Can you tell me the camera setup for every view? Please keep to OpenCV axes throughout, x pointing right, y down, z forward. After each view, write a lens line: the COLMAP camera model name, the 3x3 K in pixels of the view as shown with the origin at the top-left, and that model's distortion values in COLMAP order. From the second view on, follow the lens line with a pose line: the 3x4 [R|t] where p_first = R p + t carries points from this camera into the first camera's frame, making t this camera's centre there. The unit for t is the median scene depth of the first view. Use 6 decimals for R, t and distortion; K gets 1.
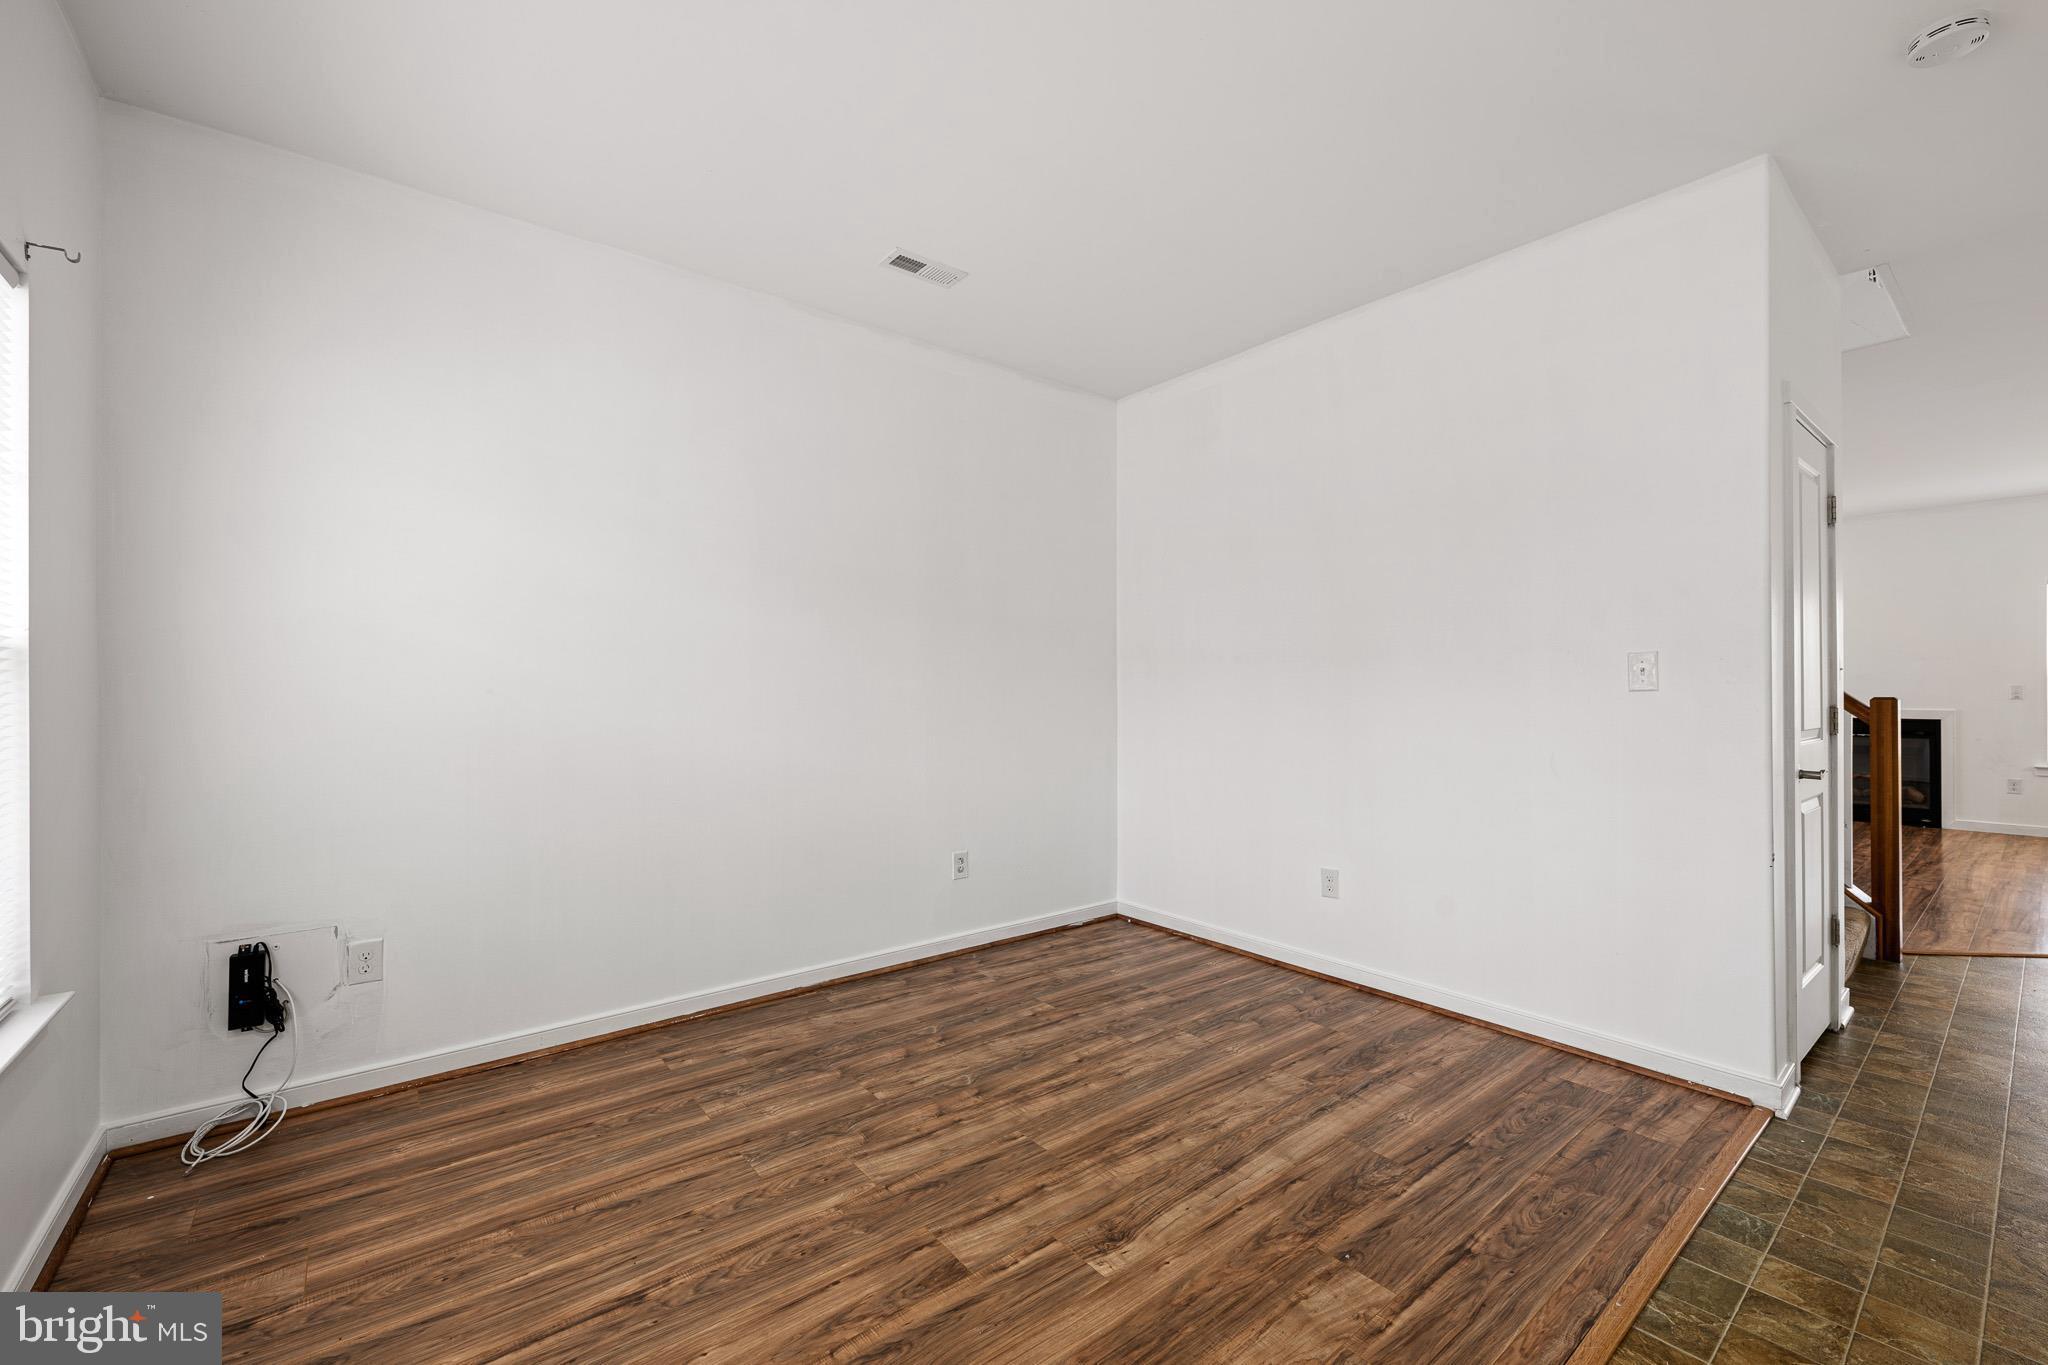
lens RADIAL K [[835.0, 0, 1029.3], [0, 835.0, 709.1], [0, 0, 1]] dist [-0.001277, -0.000611]
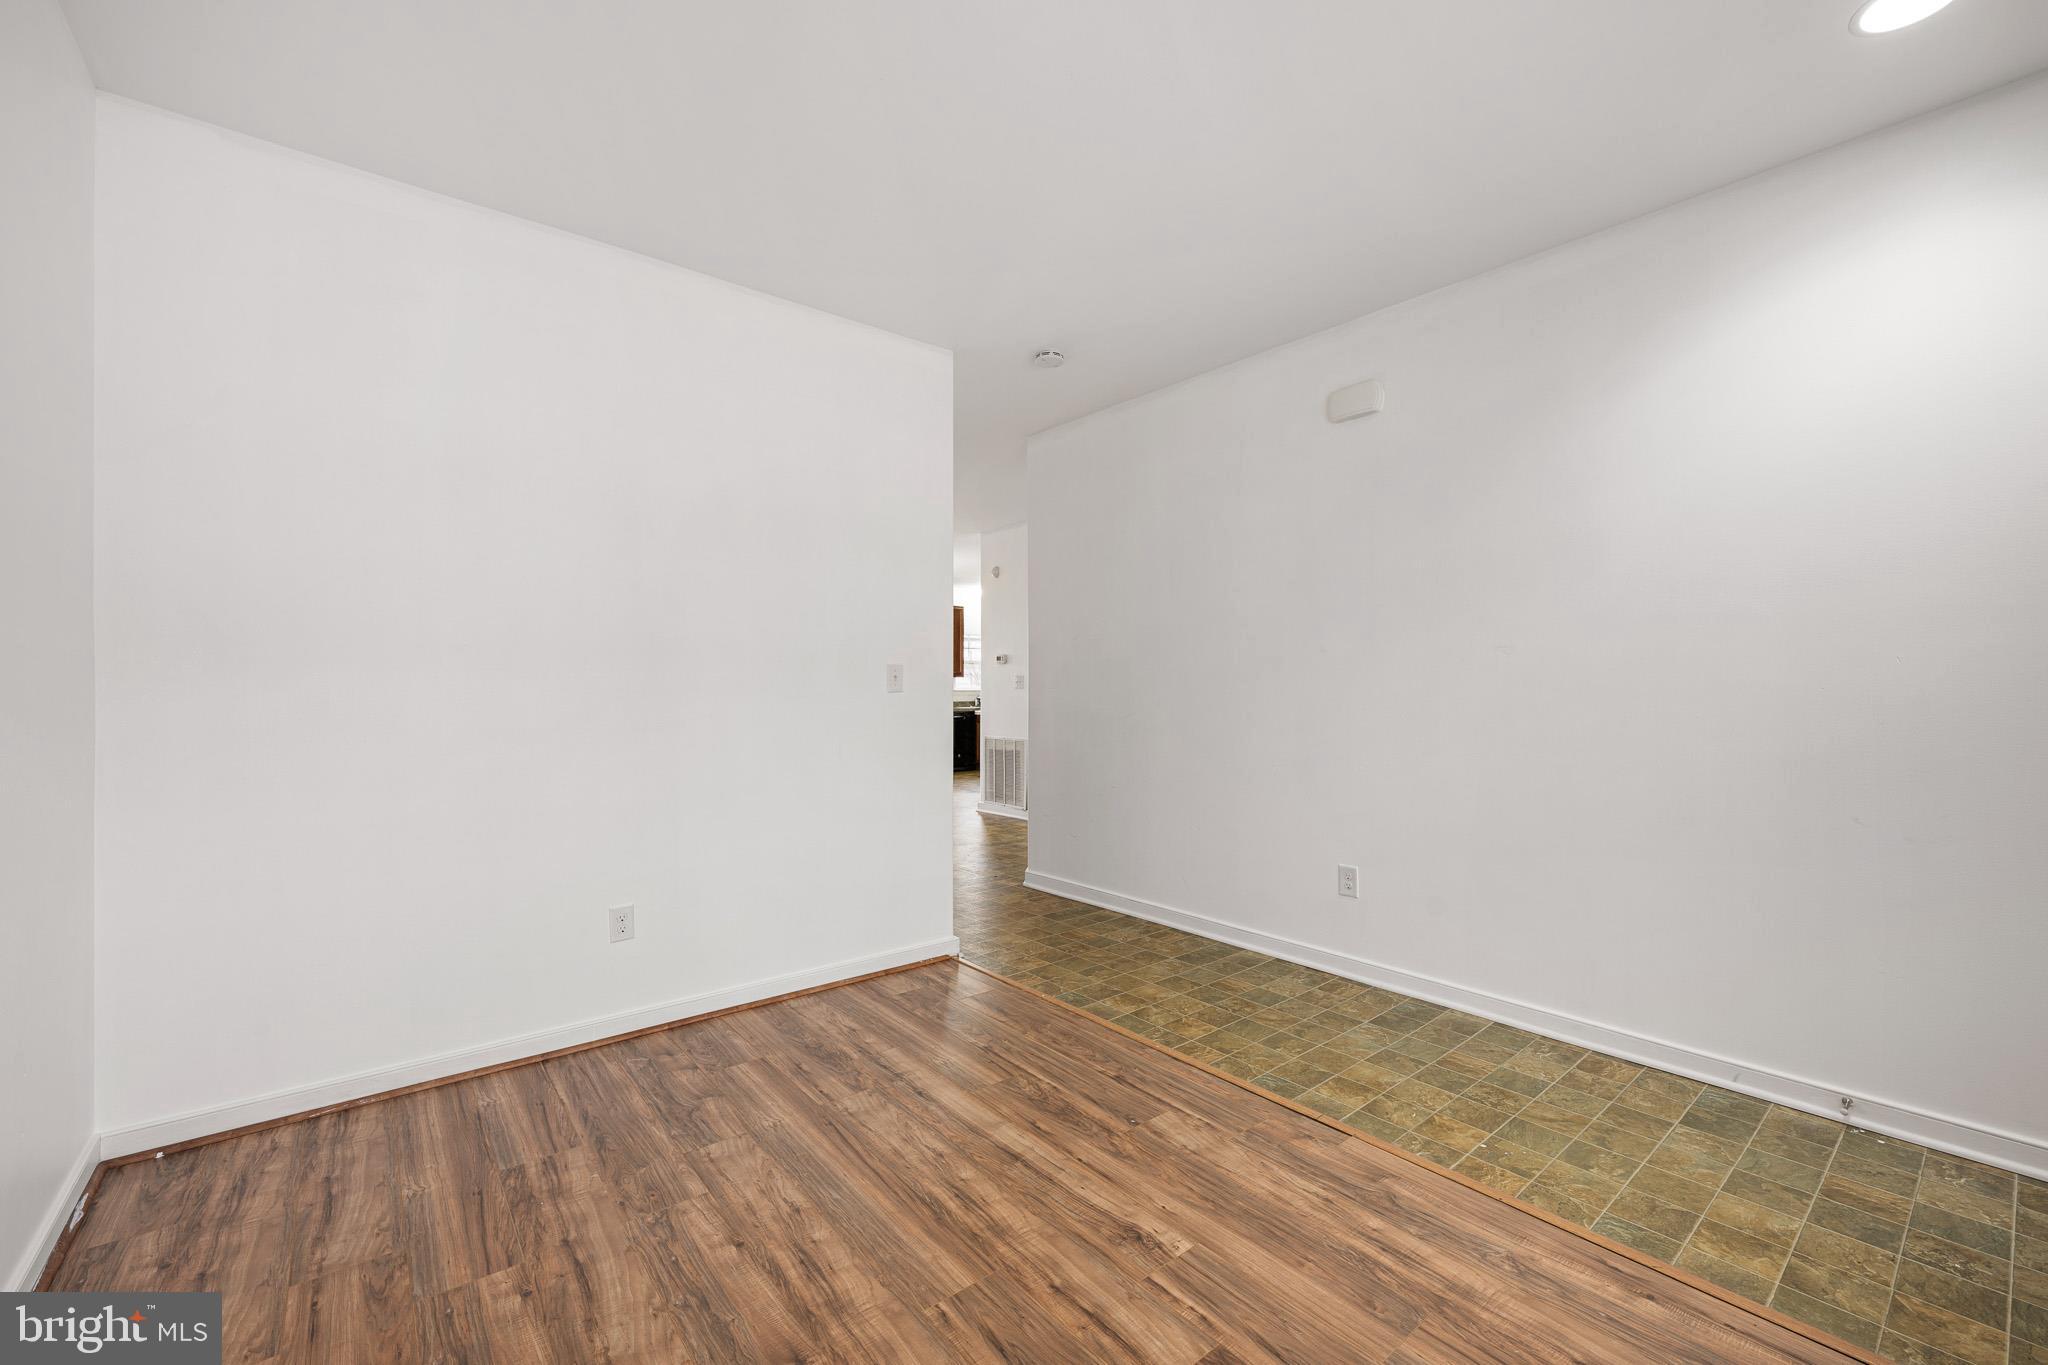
lens RADIAL K [[832.9, 0, 1017.1], [0, 832.9, 678.6], [0, 0, 1]] dist [-0.001210, -0.000192]
pose [[-0.004888, 0.014341, 0.999885, -0.685740], [0.027139, 0.999531, -0.014203, -0.021184], [-0.999620, 0.027067, -0.005275, 0.851026]]
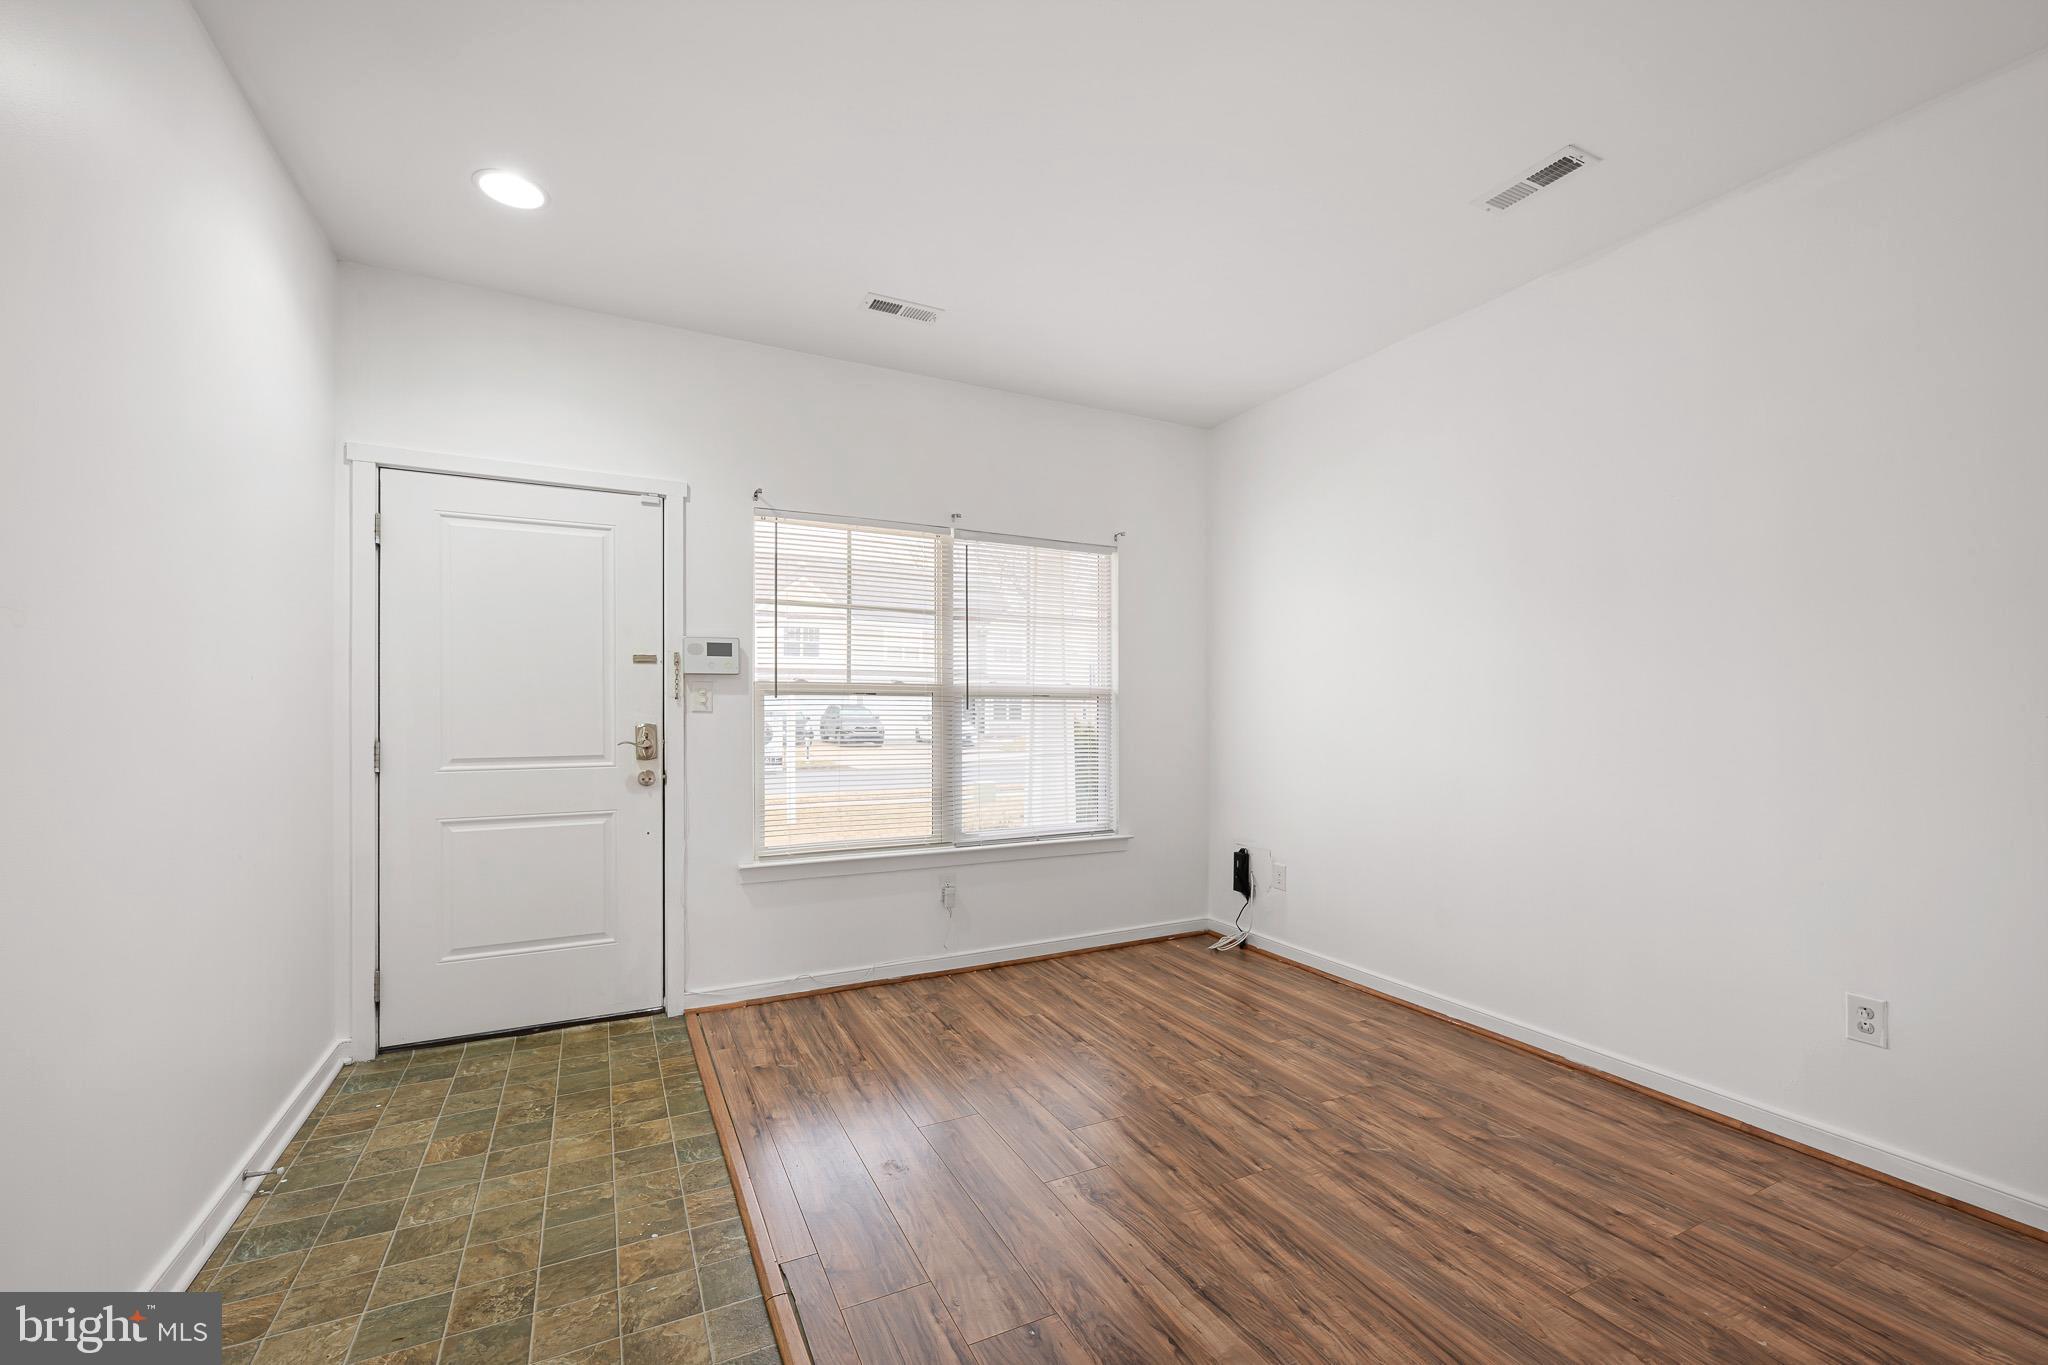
lens RADIAL K [[835.0, 0, 1029.3], [0, 835.0, 709.1], [0, 0, 1]] dist [-0.001277, -0.000611]
pose [[-0.197527, 0.000654, -0.980297, 0.929585], [-0.026990, 0.999617, 0.006105, -0.024304], [0.979926, 0.027665, -0.197434, 0.841937]]
